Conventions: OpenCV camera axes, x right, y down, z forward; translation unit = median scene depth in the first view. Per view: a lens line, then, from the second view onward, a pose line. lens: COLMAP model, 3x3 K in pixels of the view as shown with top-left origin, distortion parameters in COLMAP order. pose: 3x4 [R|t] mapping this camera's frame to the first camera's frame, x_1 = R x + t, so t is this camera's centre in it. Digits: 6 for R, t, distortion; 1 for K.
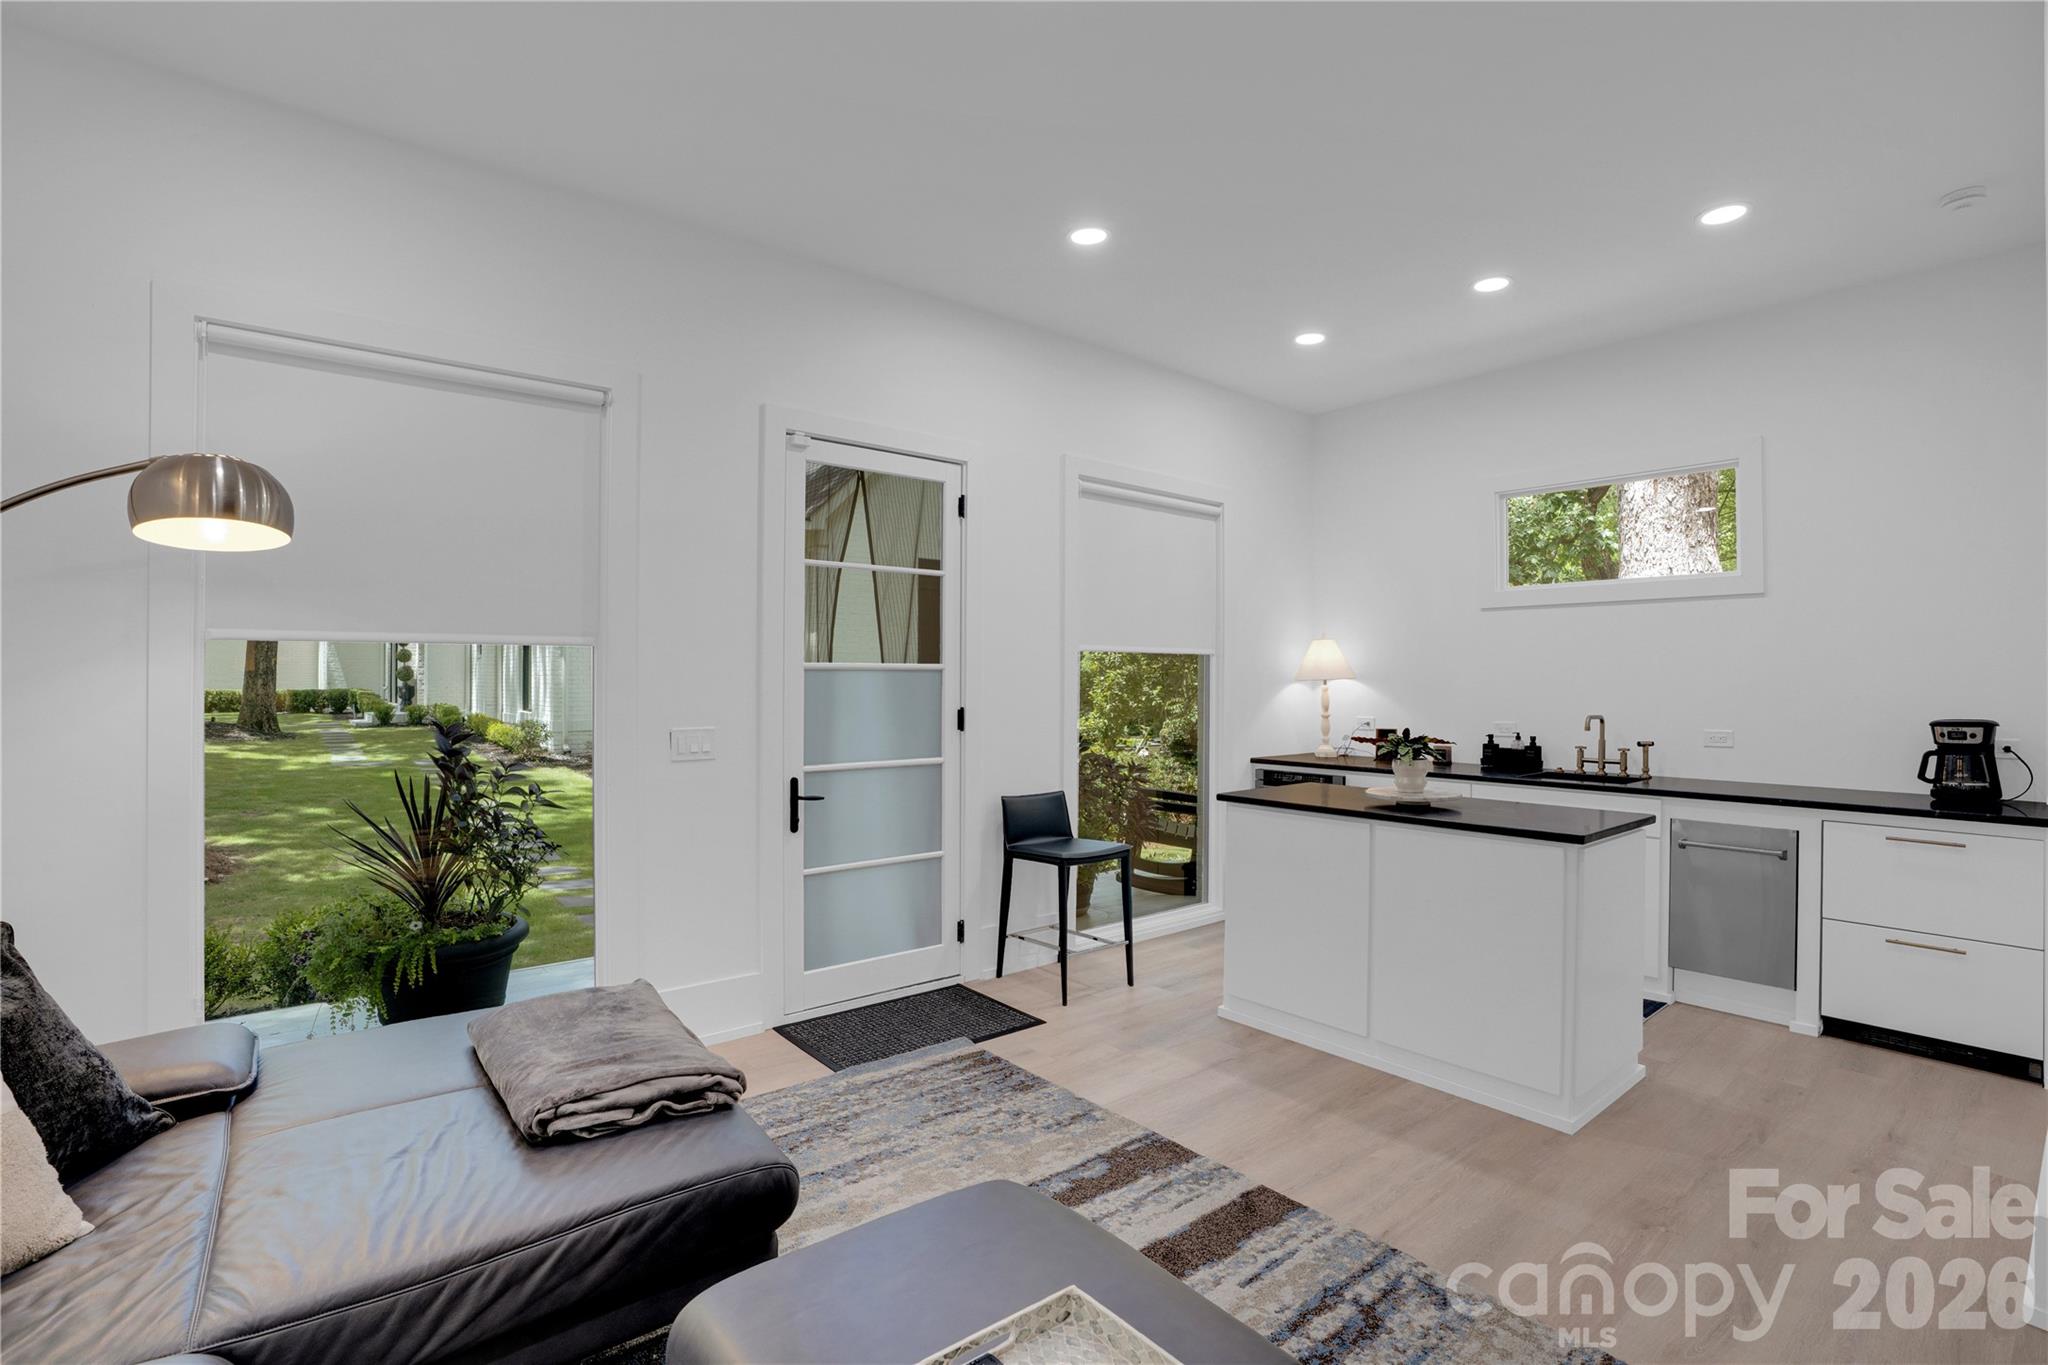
lens RADIAL K [[967.2, 0, 1047.2], [0, 967.2, 683.7], [0, 0, 1]] dist [-0.034743, 0.000907]
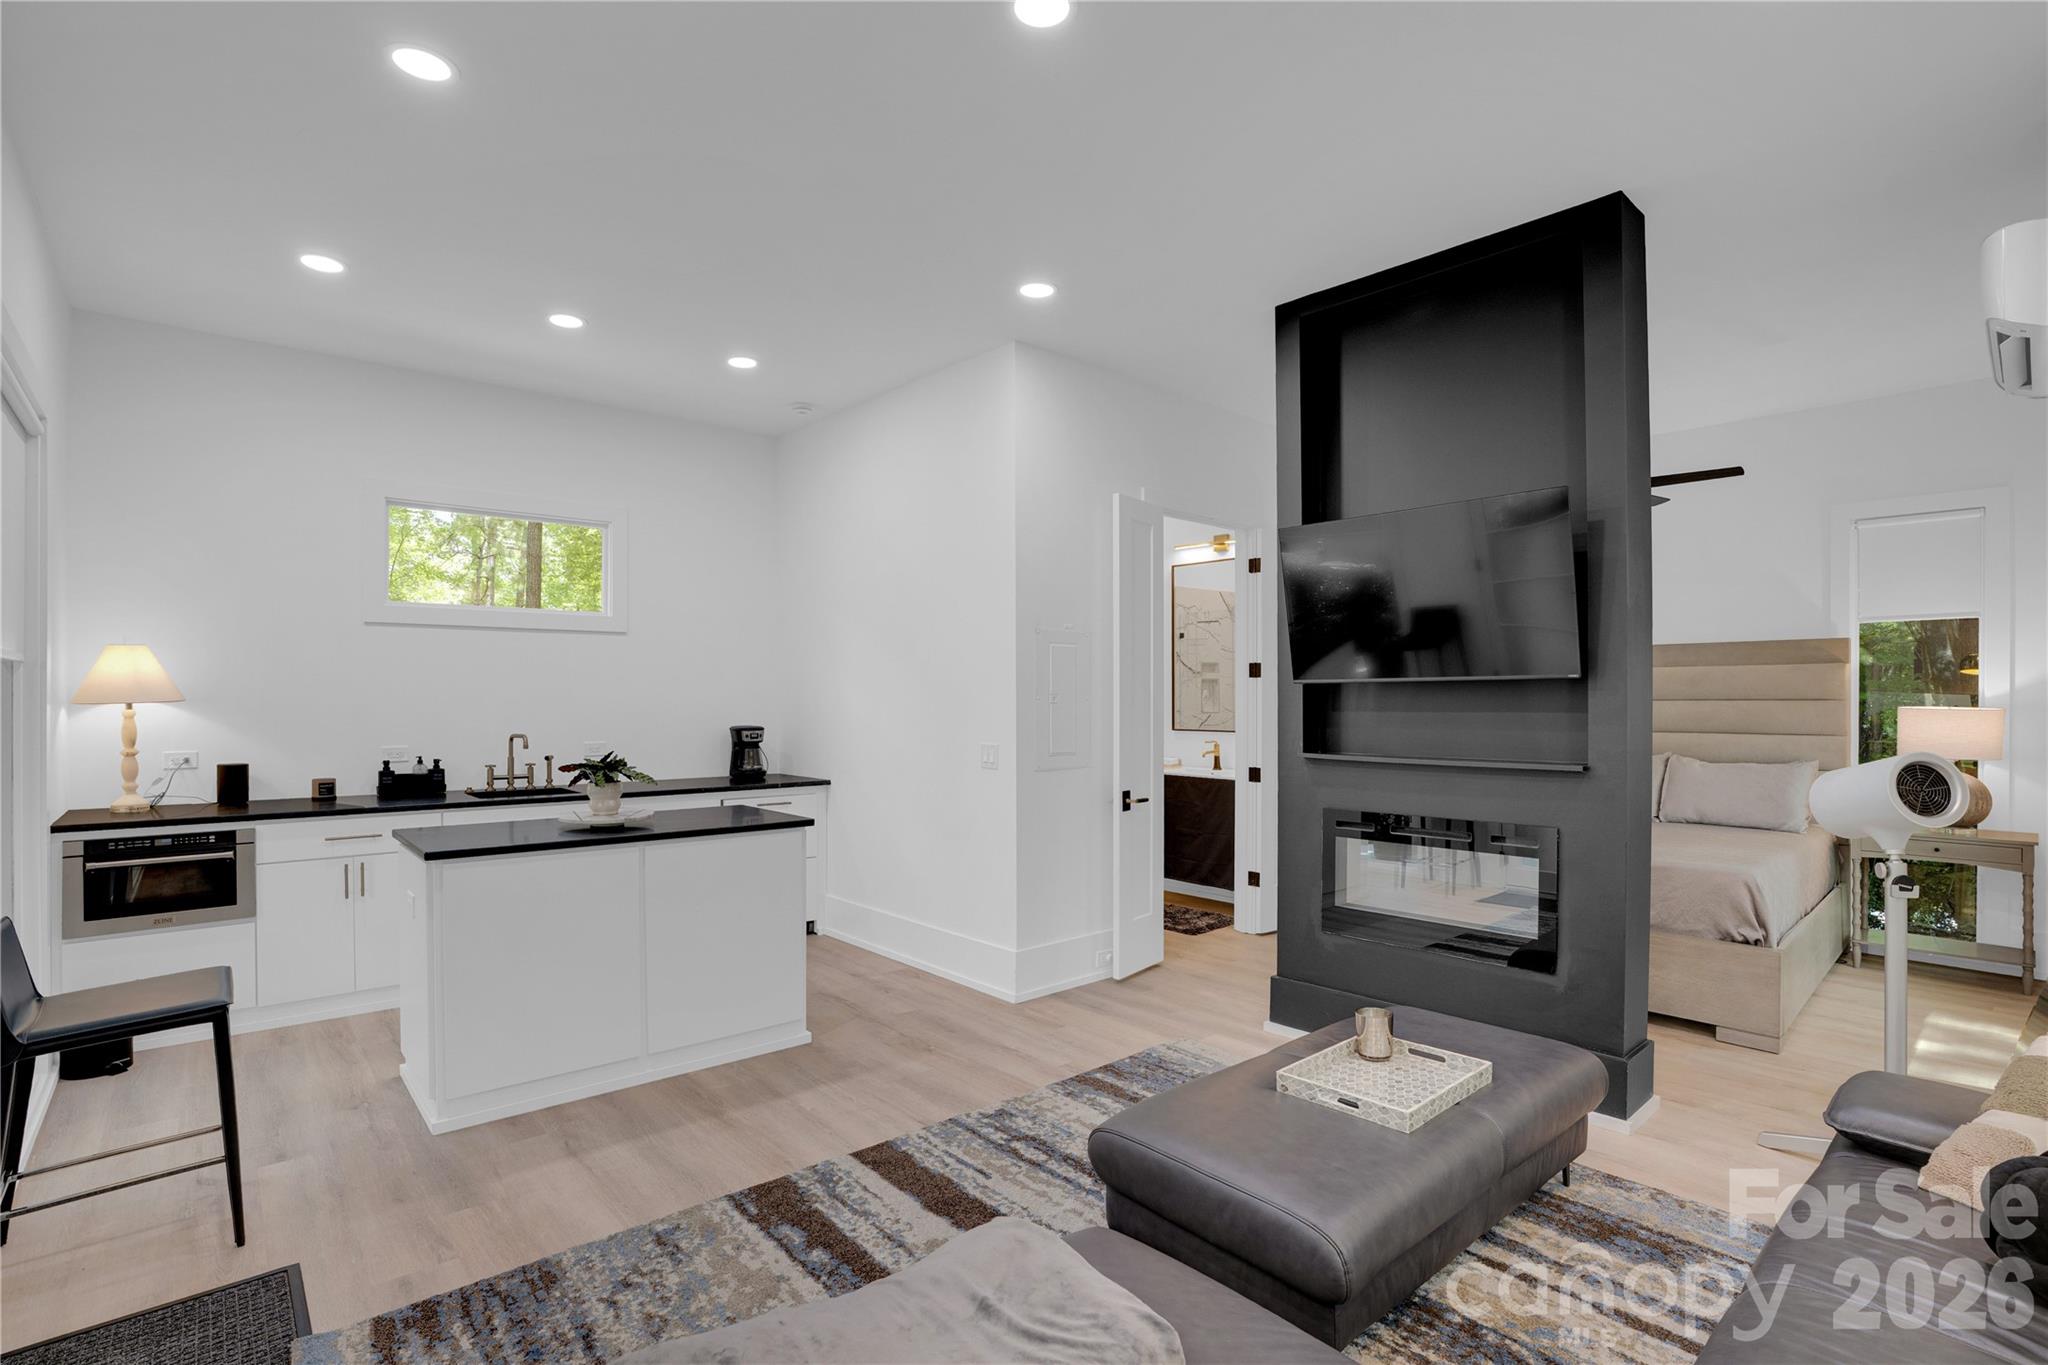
lens RADIAL K [[964.0, 0, 1018.2], [0, 964.0, 692.5], [0, 0, 1]] dist [-0.039113, 0.000581]
pose [[-0.019090, 0.000051, 0.999818, -0.654909], [0.000151, 1.000000, -0.000048, -0.017913], [-0.999818, 0.000150, -0.019090, 0.587142]]
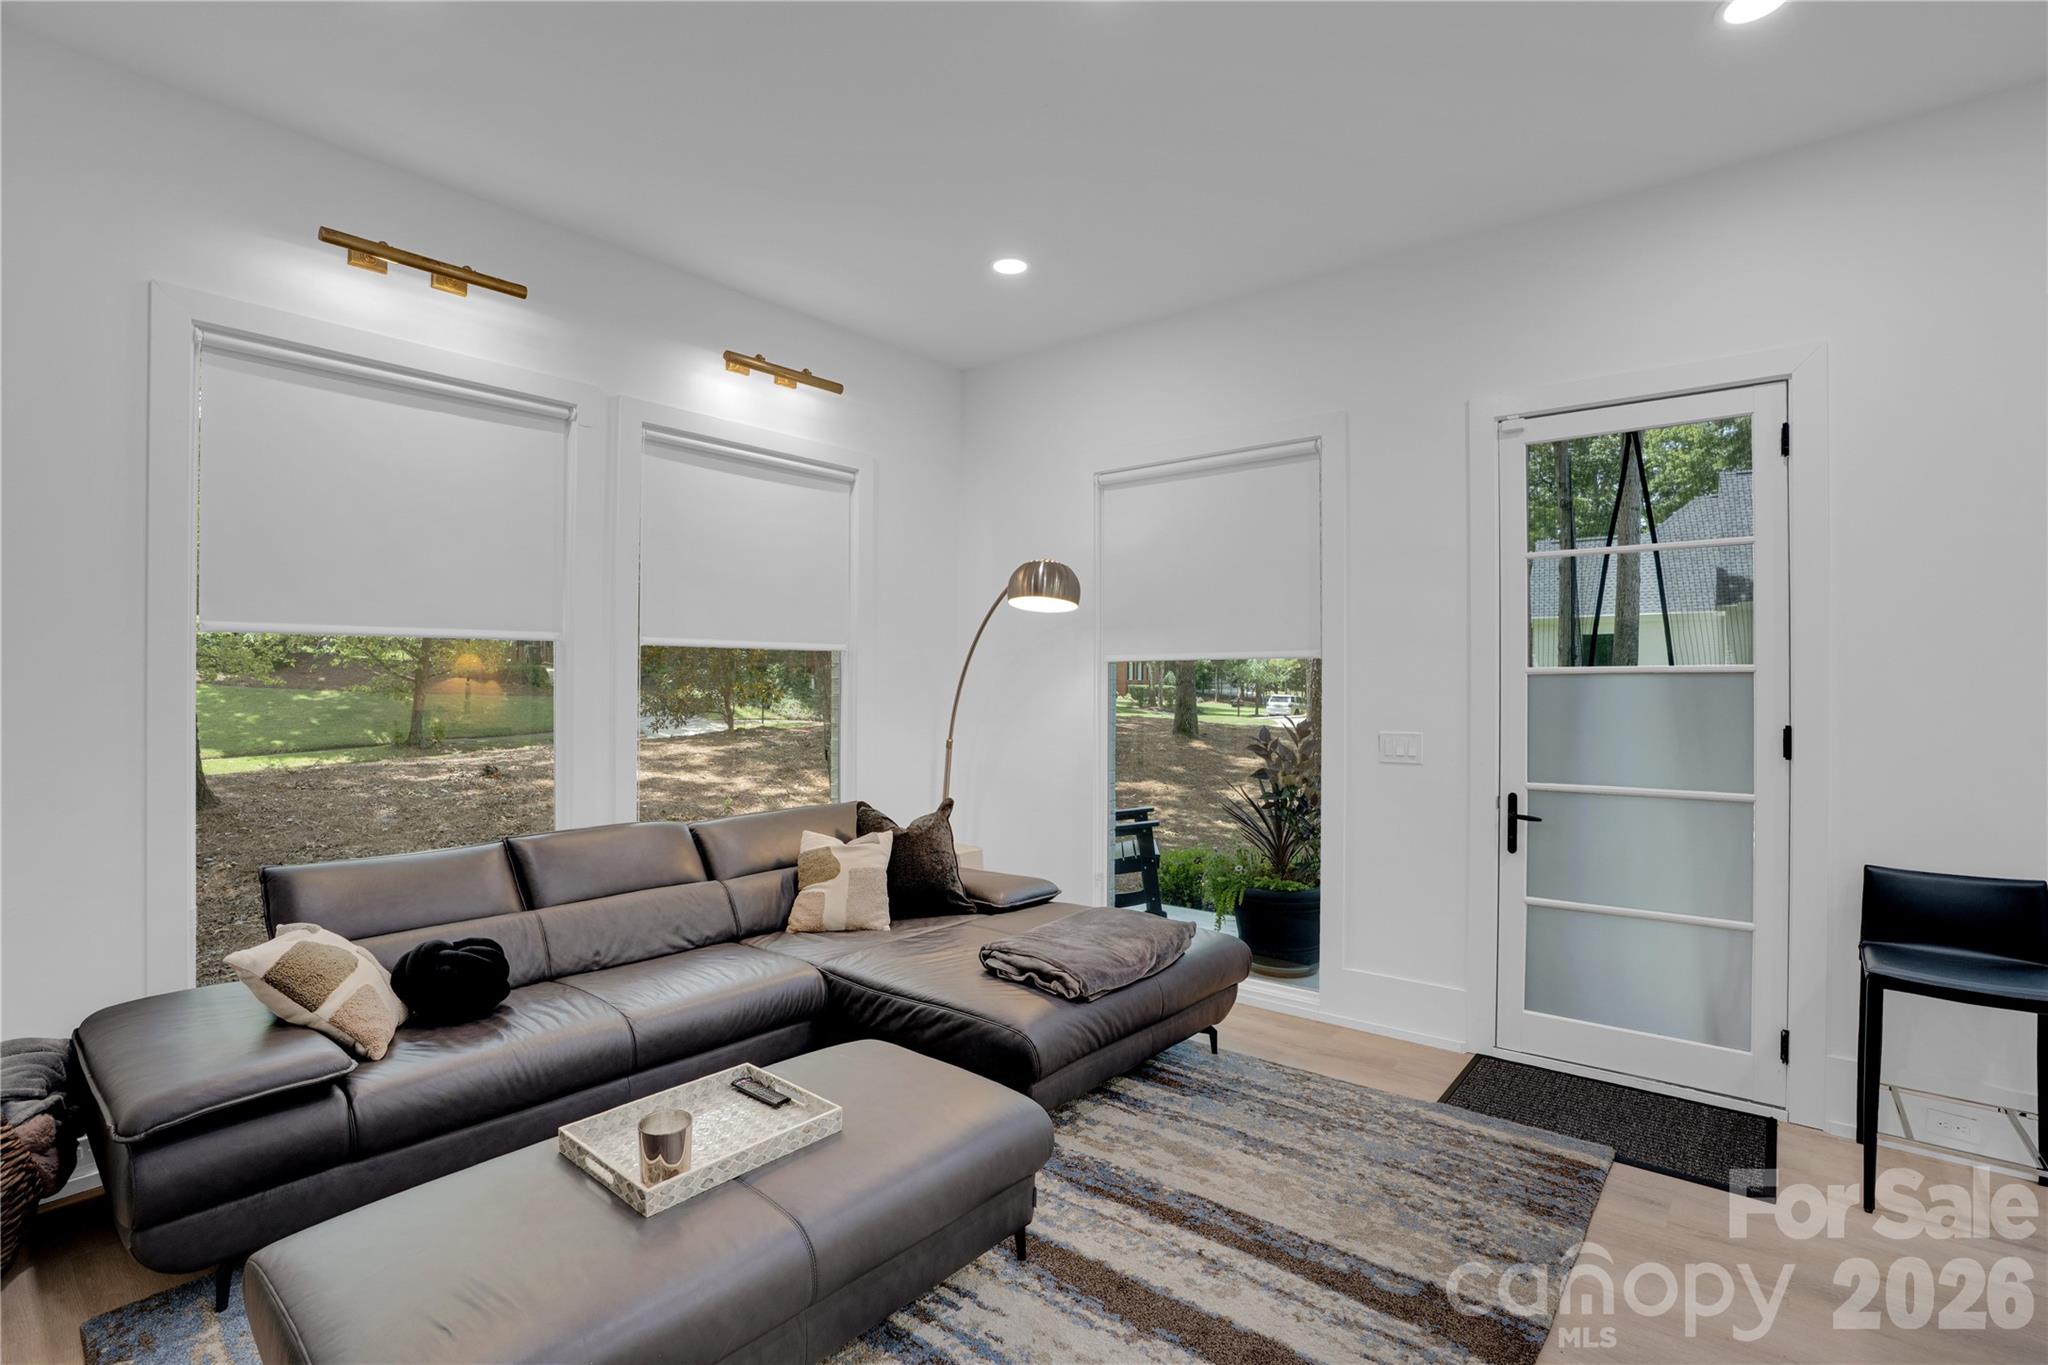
lens RADIAL K [[964.0, 0, 1018.2], [0, 964.0, 692.5], [0, 0, 1]] dist [-0.039113, 0.000581]
pose [[0.169393, 0.000253, -0.985549, 0.579598], [-0.006240, 0.999980, -0.000816, 0.005352], [0.985529, 0.006288, 0.169392, 0.403933]]
